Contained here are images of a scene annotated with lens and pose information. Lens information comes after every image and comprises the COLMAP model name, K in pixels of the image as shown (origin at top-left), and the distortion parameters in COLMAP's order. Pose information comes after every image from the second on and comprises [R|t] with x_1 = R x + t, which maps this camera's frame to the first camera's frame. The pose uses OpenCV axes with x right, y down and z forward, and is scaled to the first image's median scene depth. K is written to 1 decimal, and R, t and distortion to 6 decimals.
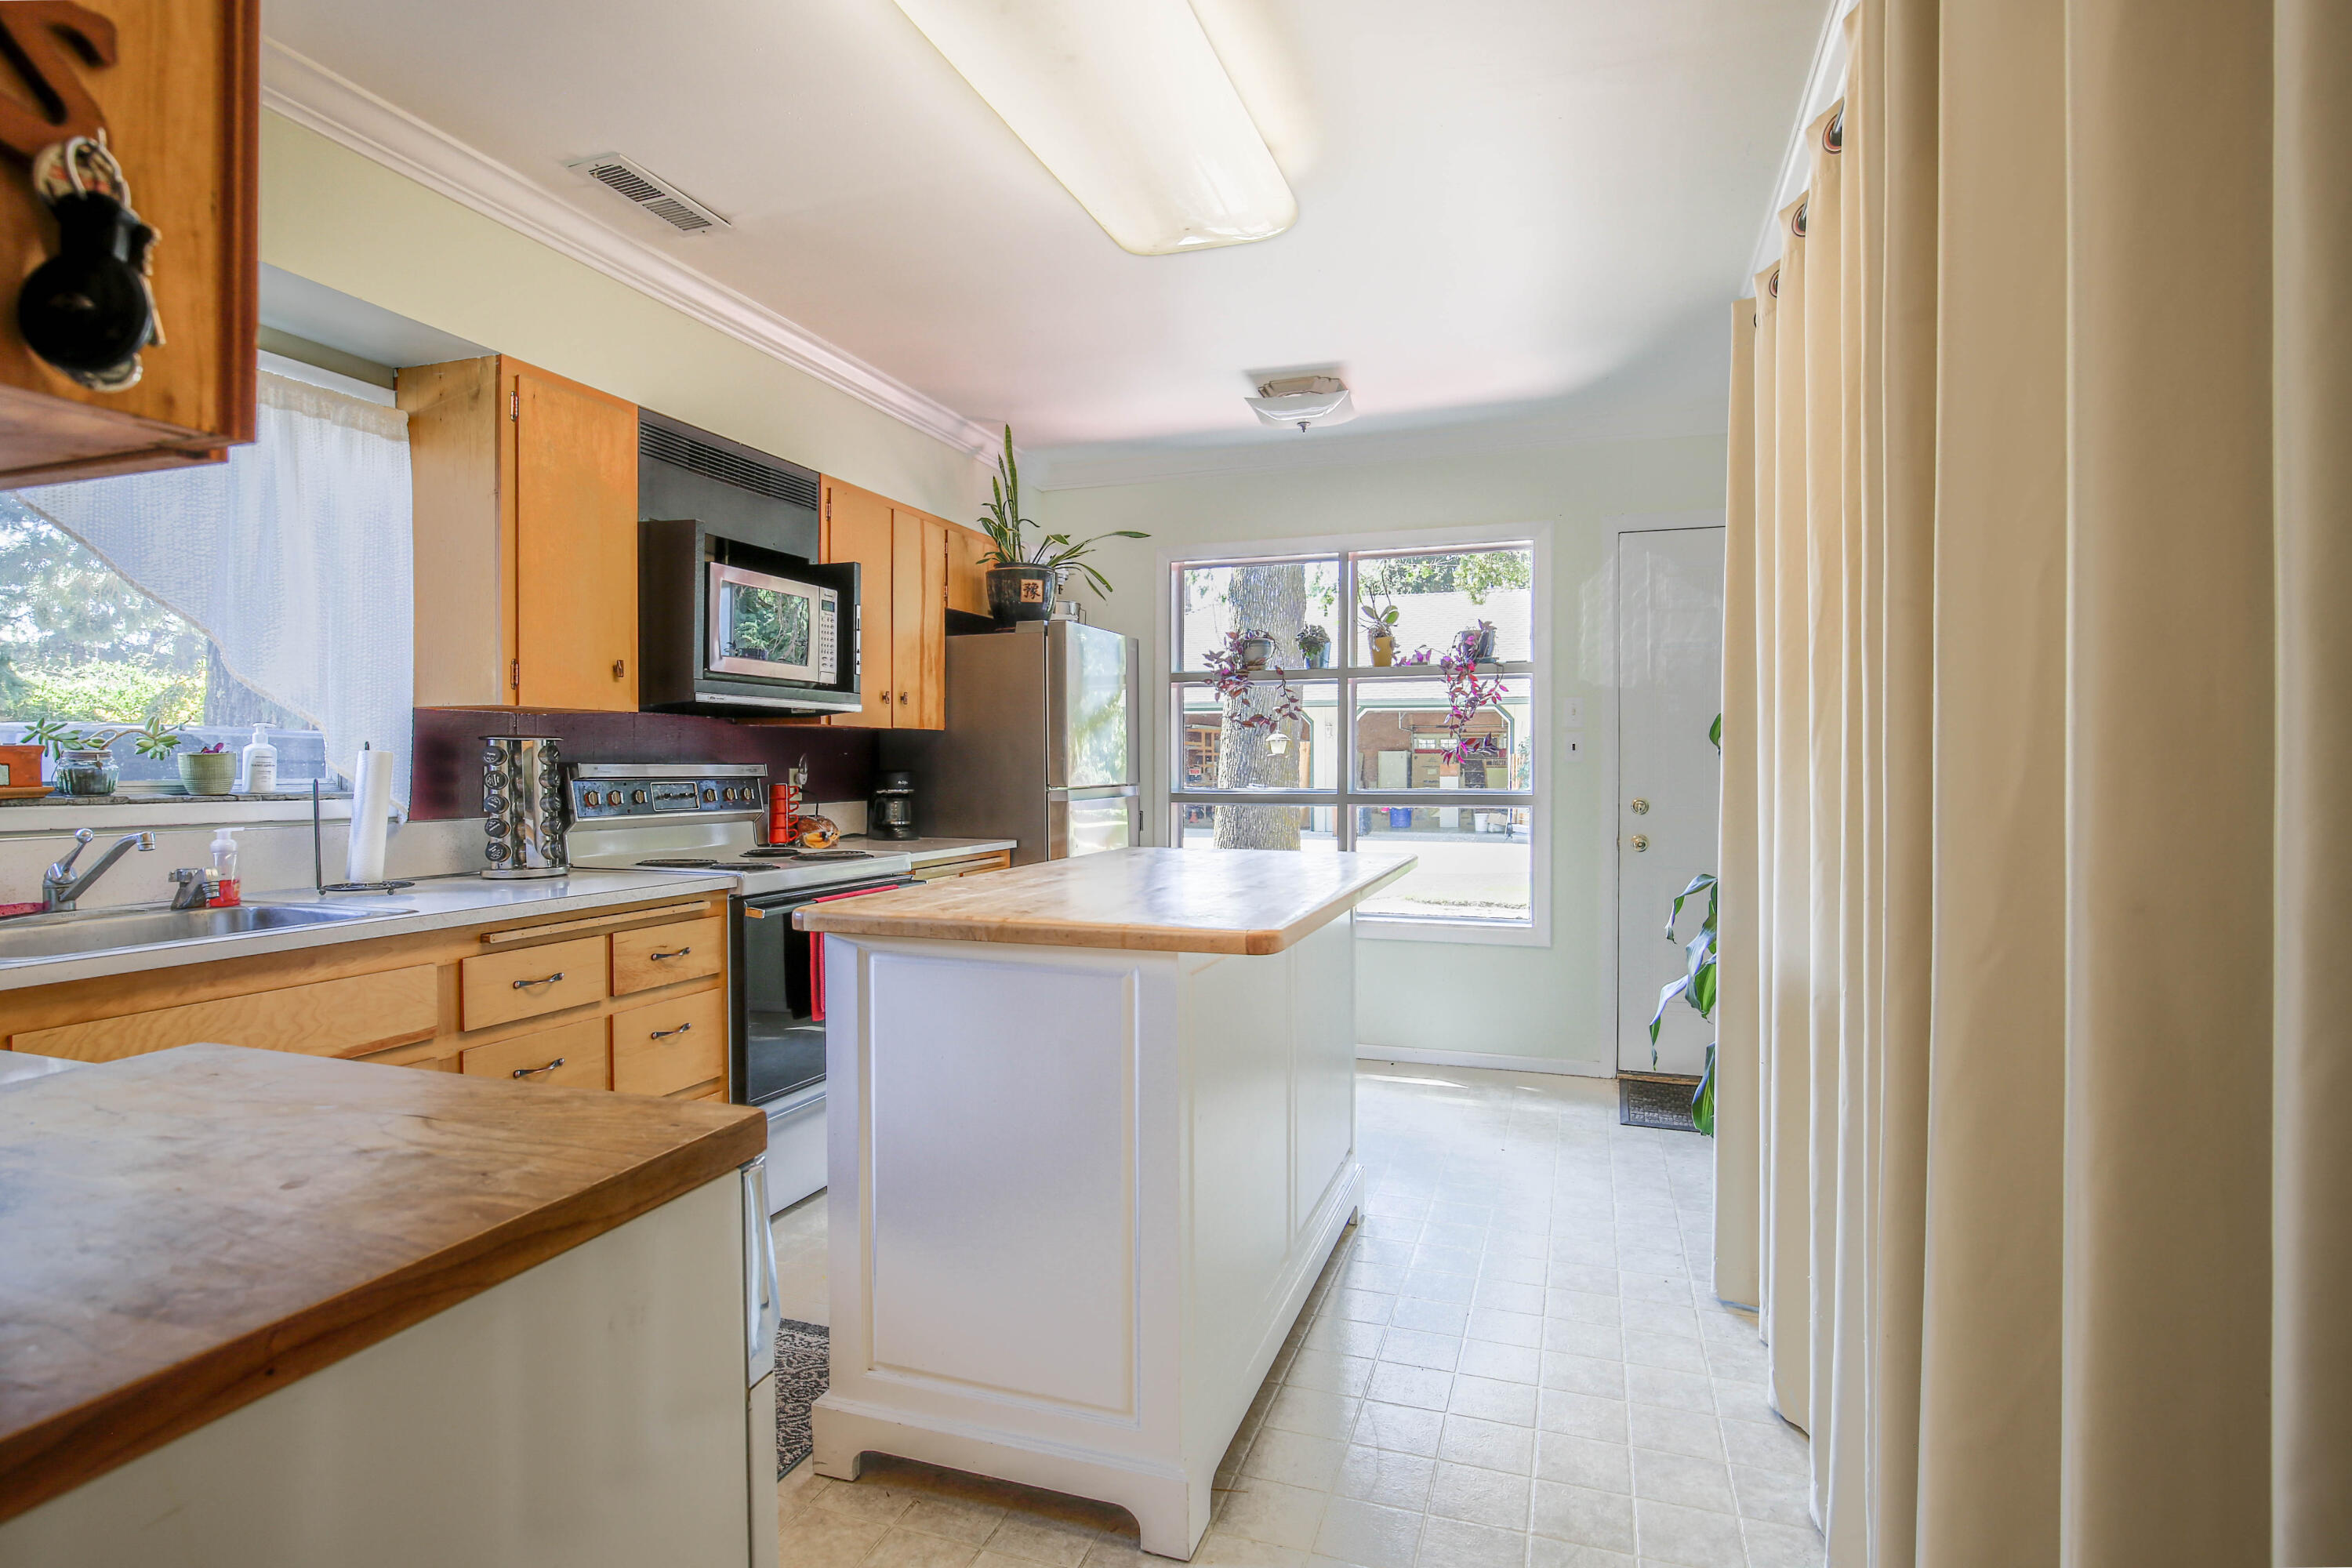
lens RADIAL K [[1213.7, 0, 1178.4], [0, 1213.7, 768.6], [0, 0, 1]] dist [0.001802, 0.000332]
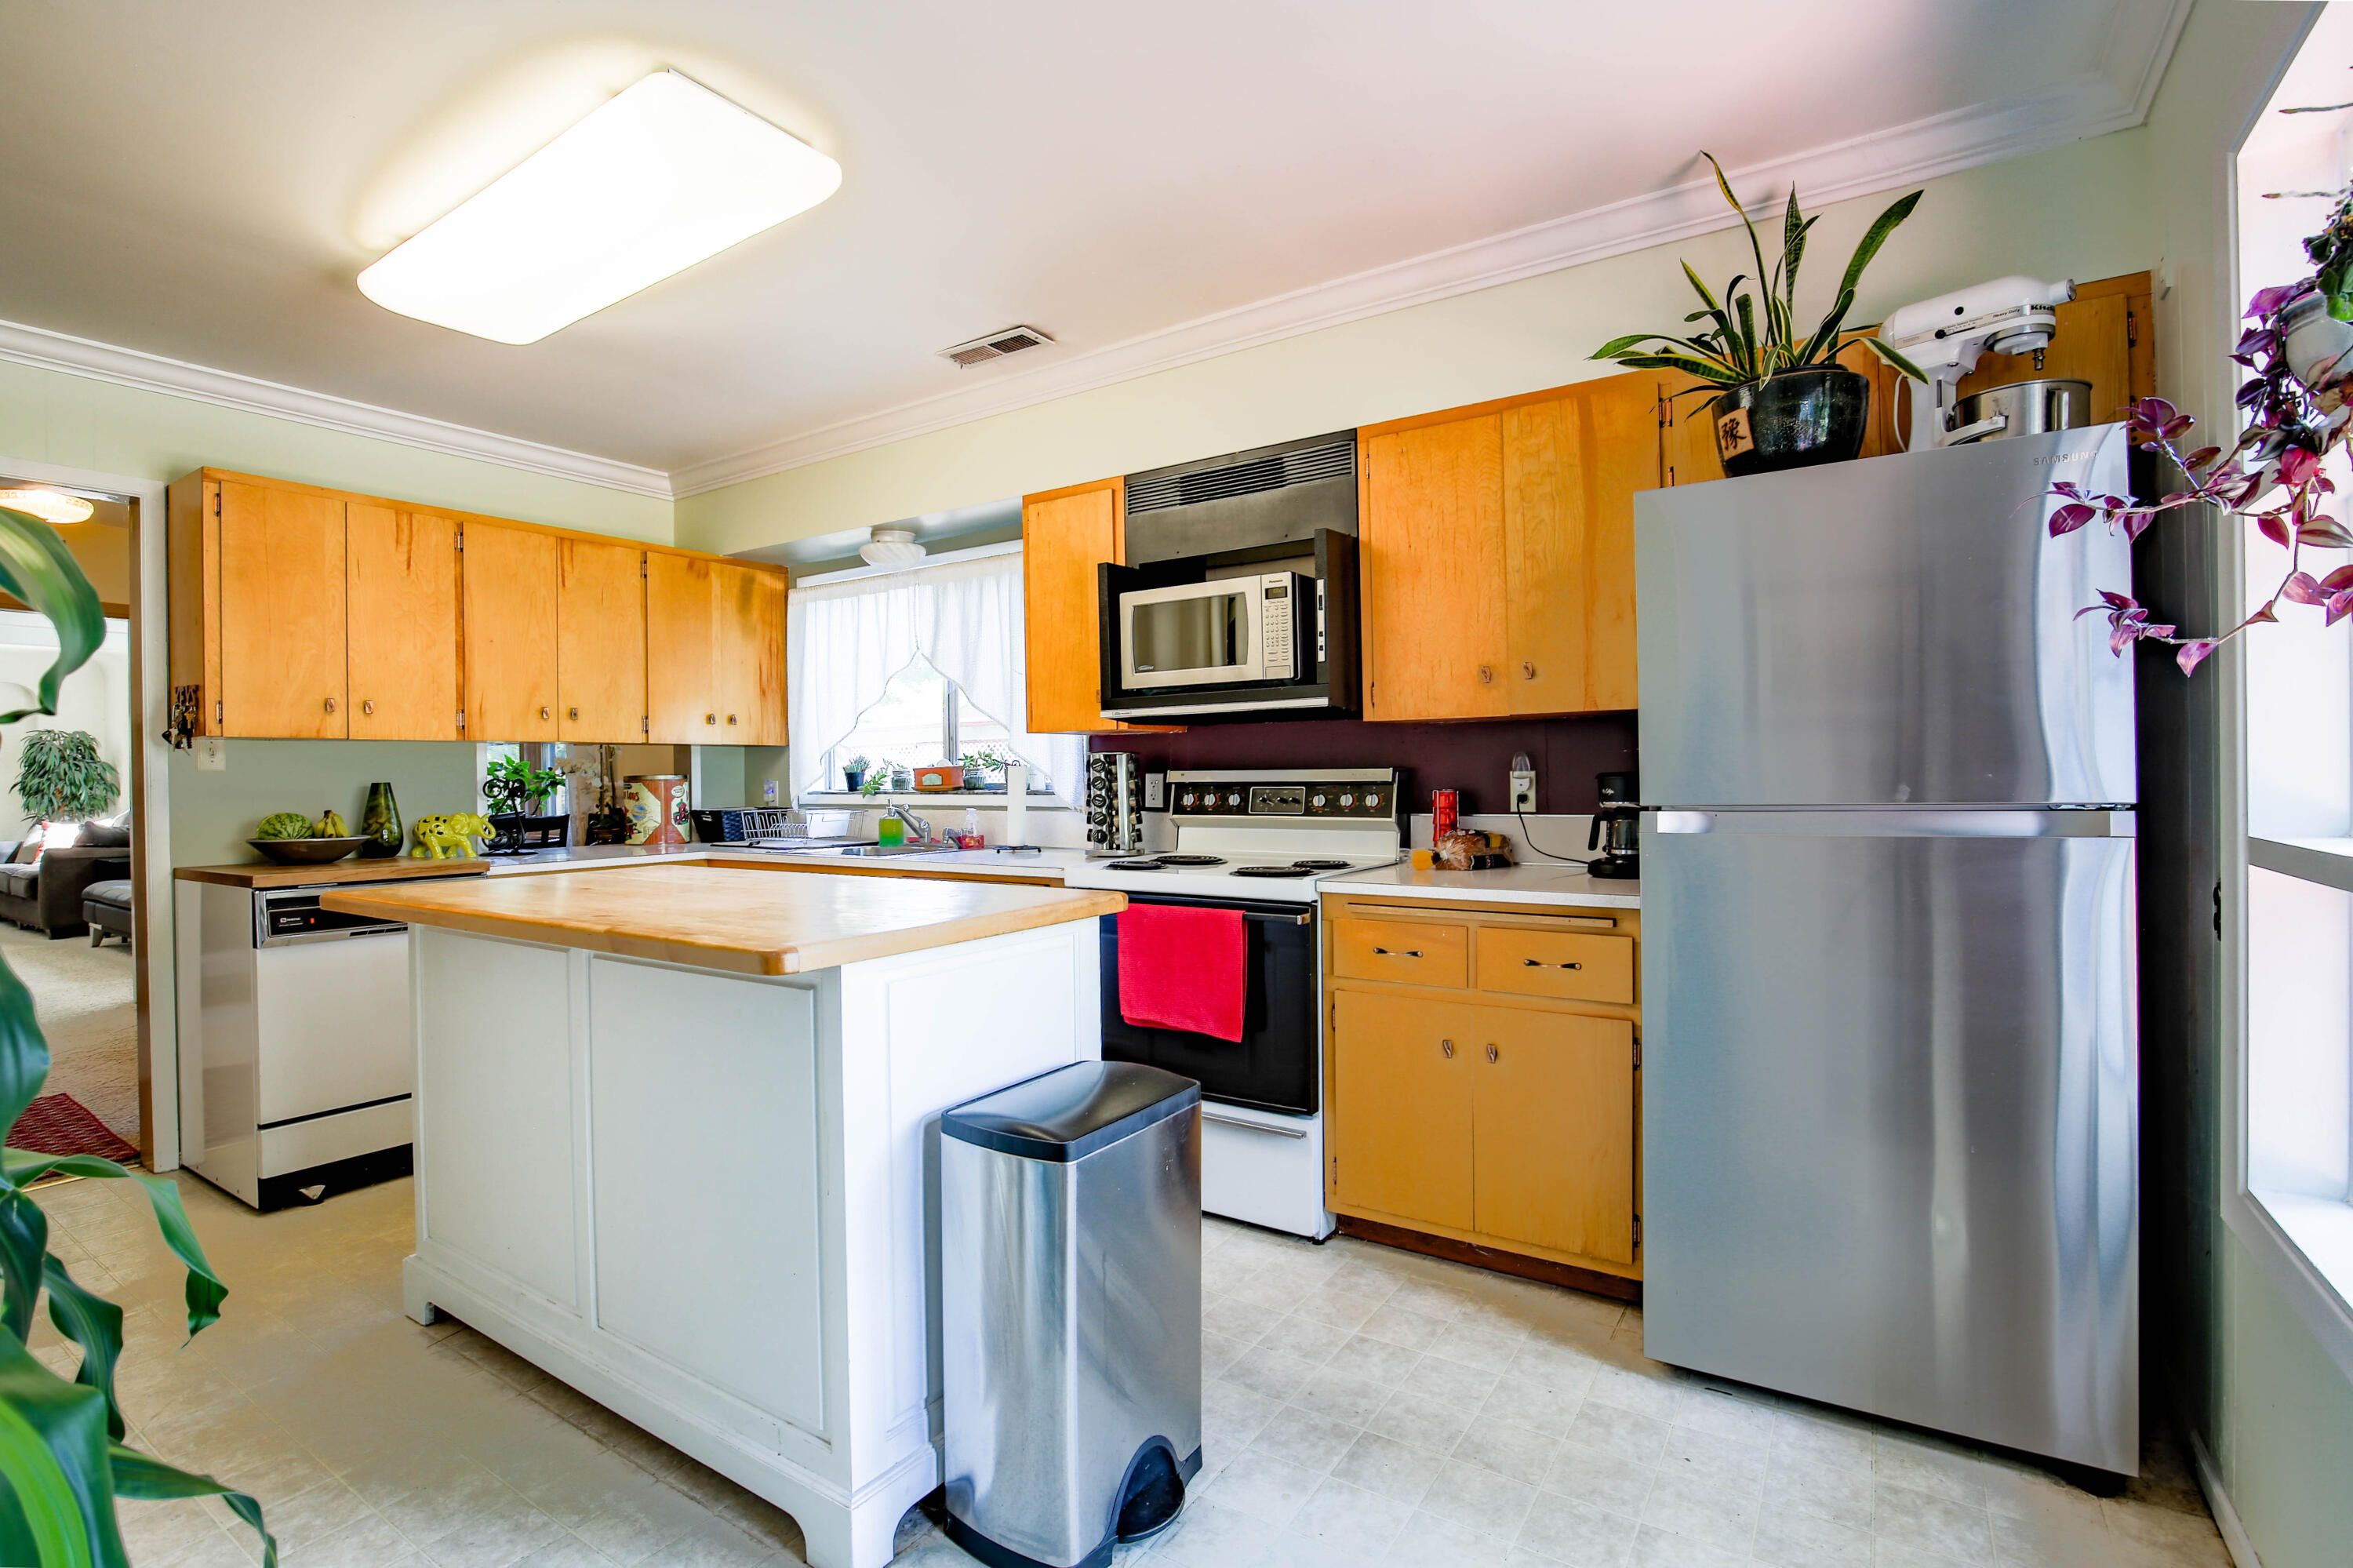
lens RADIAL K [[1084.4, 0, 1143.1], [0, 1084.4, 777.1], [0, 0, 1]] dist [-0.026585, 0.000425]
pose [[-0.258850, 0.005004, -0.965905, 0.433087], [0.008931, 0.999956, 0.002787, -0.001259], [0.965876, -0.007905, -0.258883, 0.952257]]
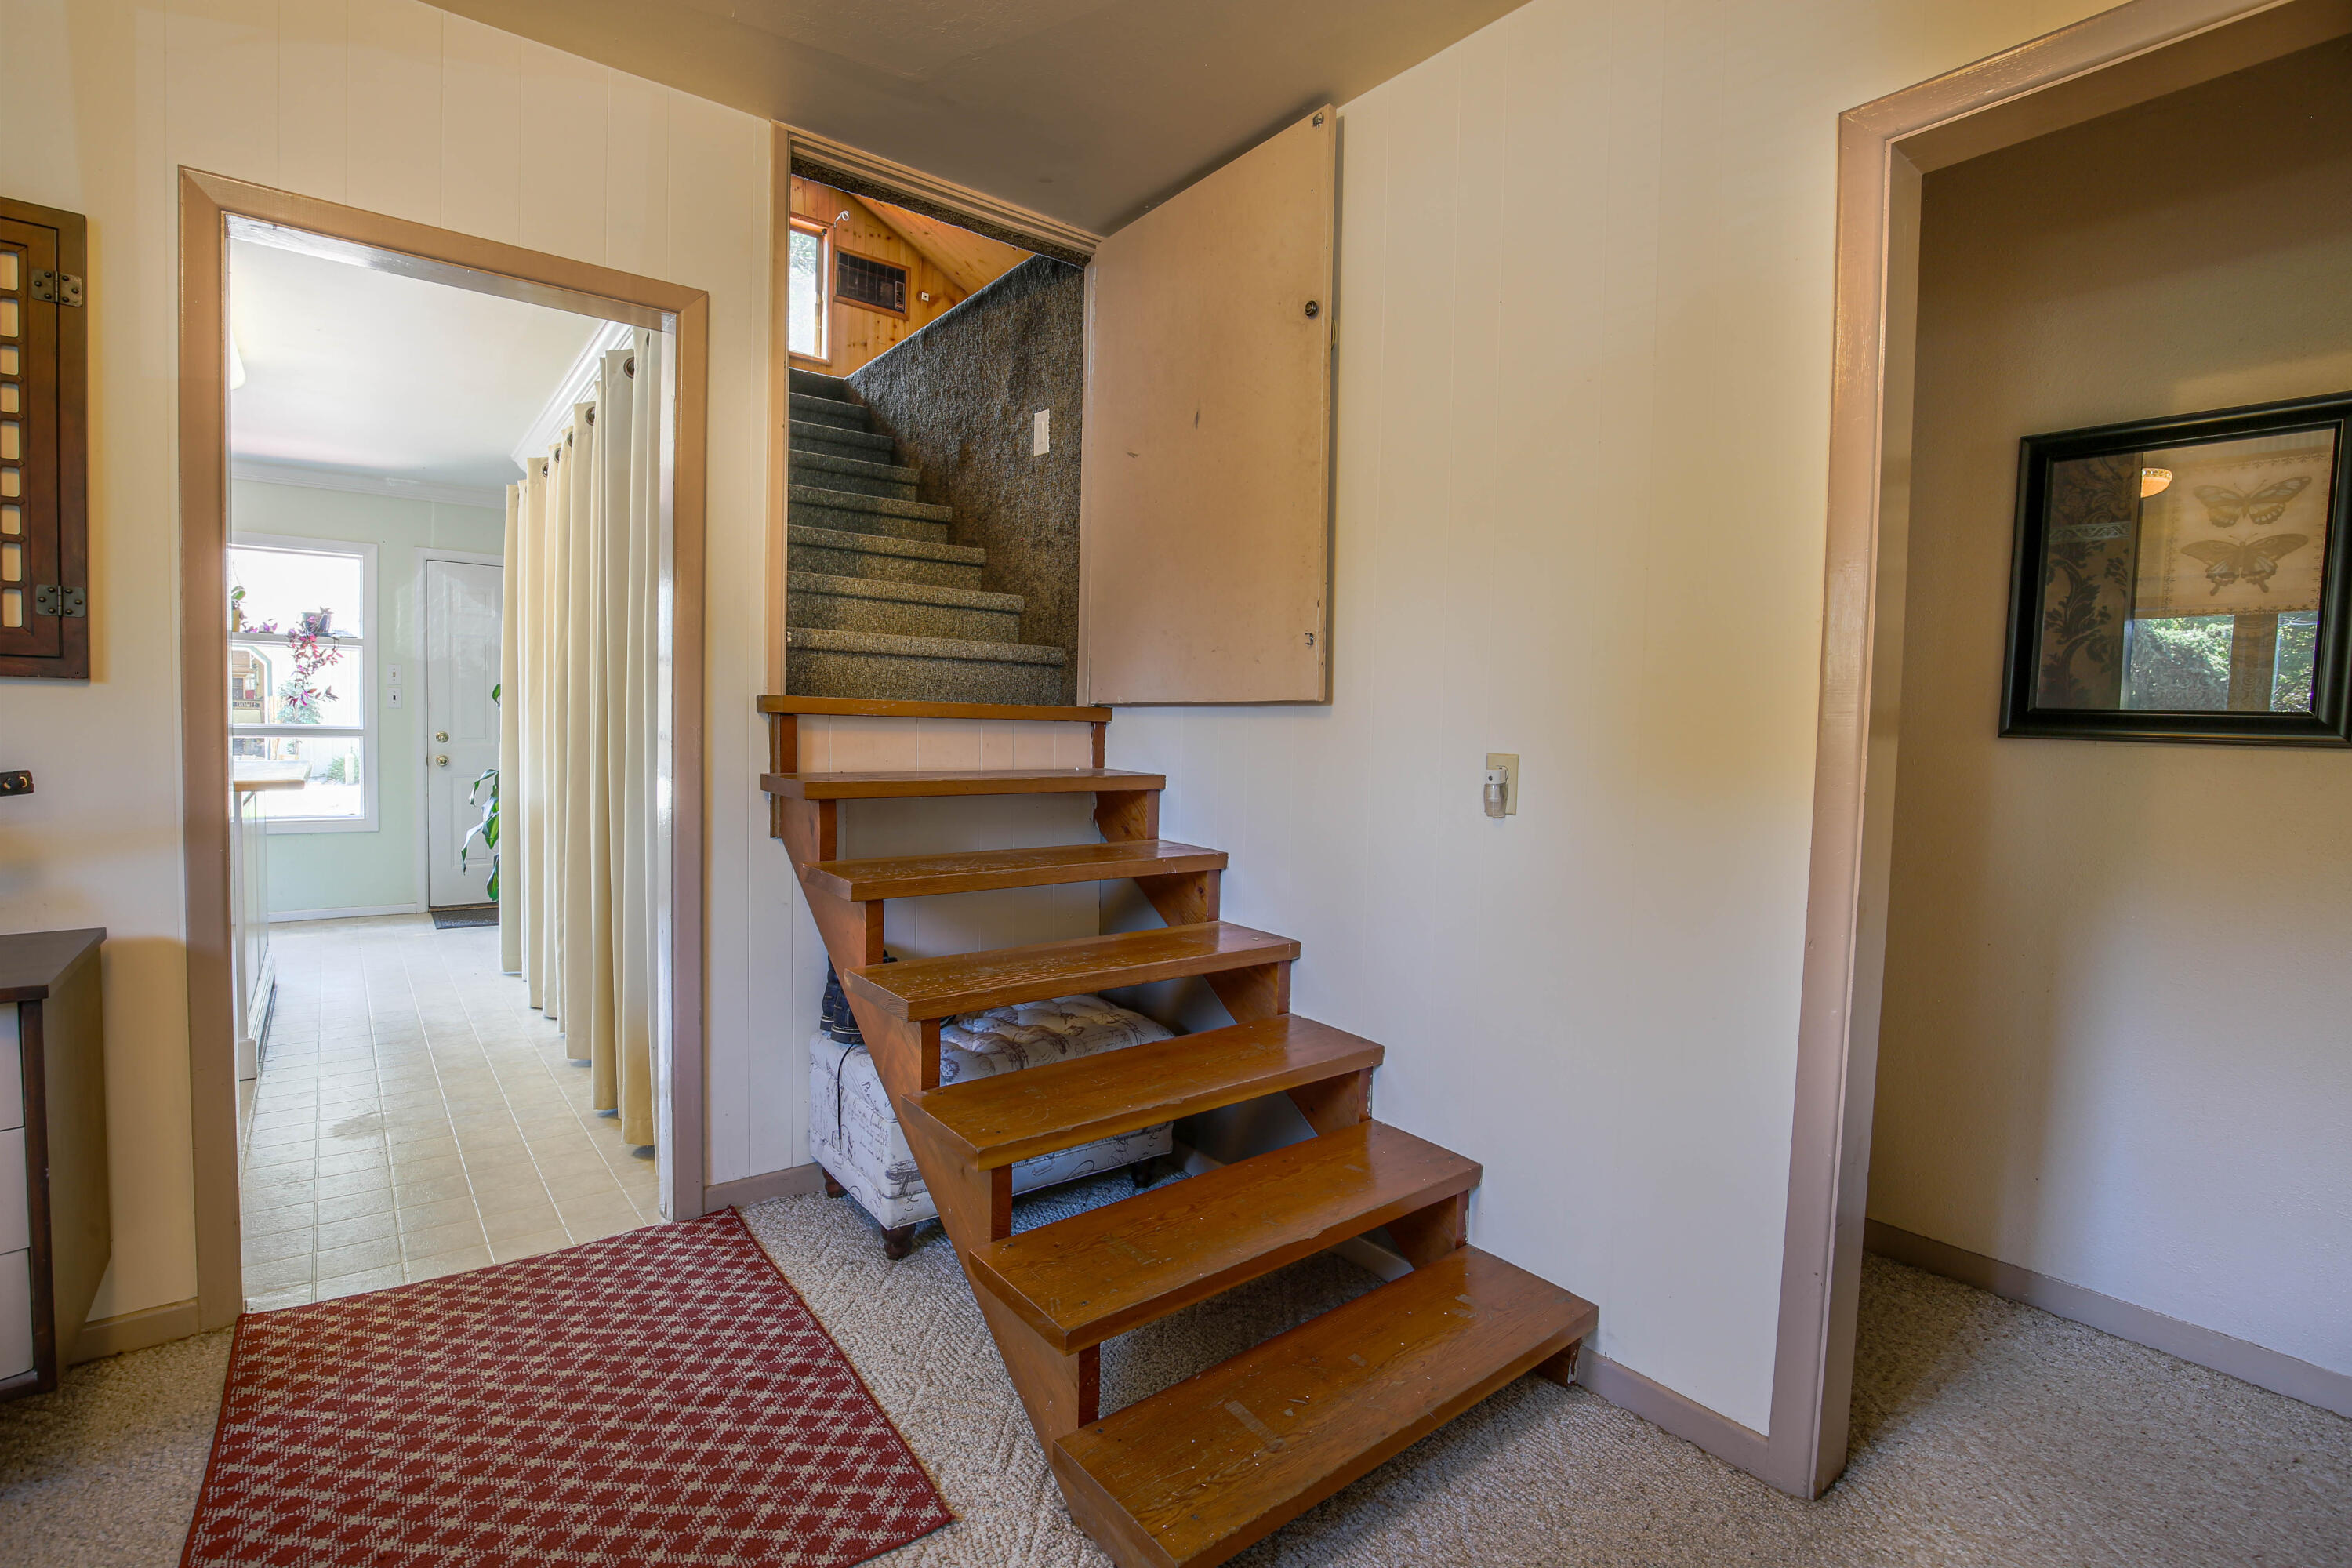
lens RADIAL K [[1083.9, 0, 1142.6], [0, 1083.9, 777.1], [0, 0, 1]] dist [-0.026585, 0.000425]
pose [[0.566892, -0.028931, 0.823284, -0.306604], [-0.017573, 0.998731, 0.047197, 0.002379], [-0.823605, -0.041223, 0.565664, -0.650983]]
